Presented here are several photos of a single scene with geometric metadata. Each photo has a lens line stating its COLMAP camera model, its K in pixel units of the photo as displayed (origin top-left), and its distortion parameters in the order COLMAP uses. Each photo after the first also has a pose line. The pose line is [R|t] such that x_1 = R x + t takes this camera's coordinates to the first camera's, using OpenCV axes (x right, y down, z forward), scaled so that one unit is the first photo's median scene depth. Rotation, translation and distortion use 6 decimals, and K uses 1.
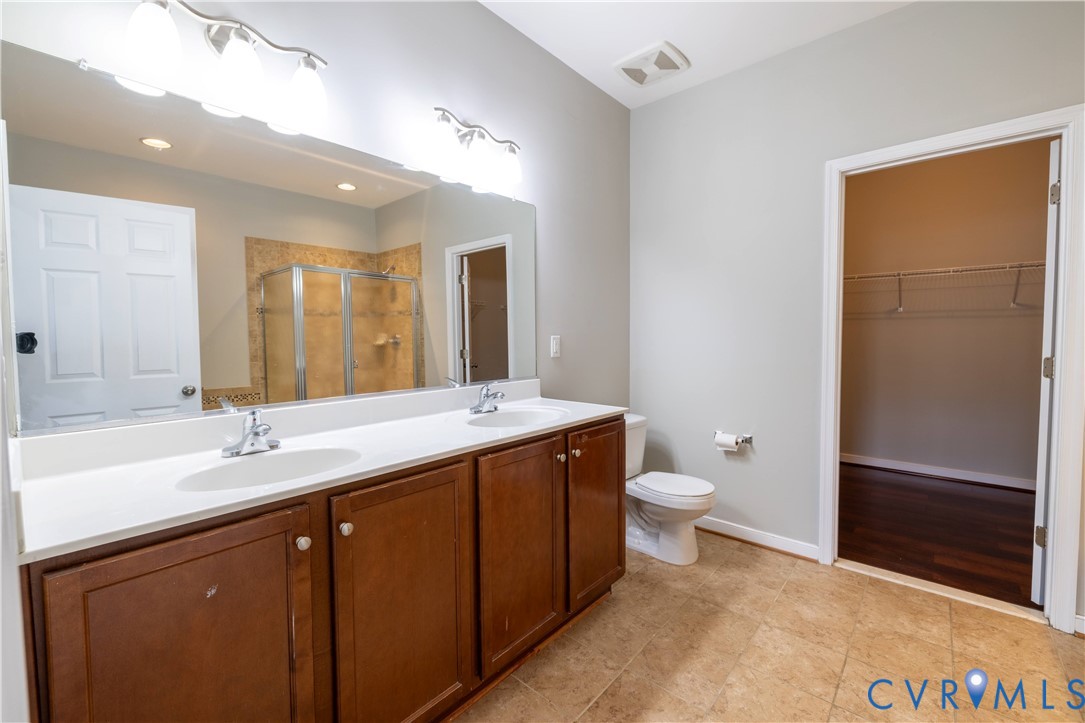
lens RADIAL K [[456.4, 0, 545.2], [0, 456.4, 360.0], [0, 0, 1]] dist [0.004061, -0.001509]
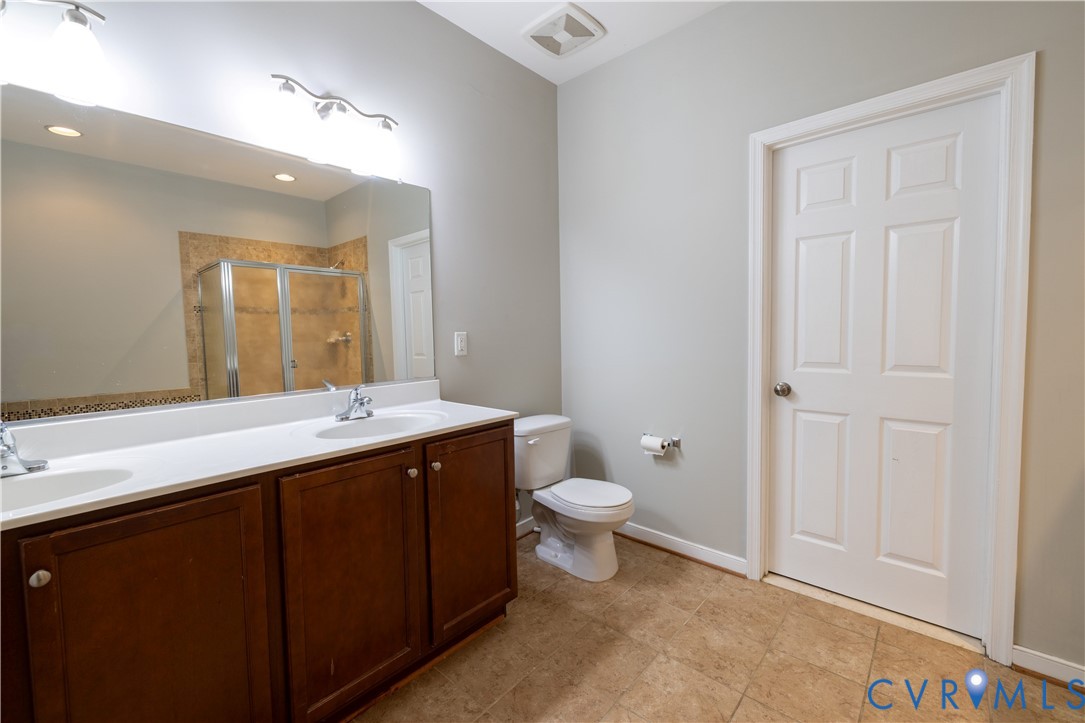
lens RADIAL K [[456.4, 0, 540.2], [0, 456.4, 360.3], [0, 0, 1]] dist [0.004061, -0.001509]
pose [[0.999838, -0.012063, -0.013378, 0.234125], [0.012239, 0.999838, 0.013193, -0.008121], [0.013217, -0.013354, 0.999823, 0.103029]]
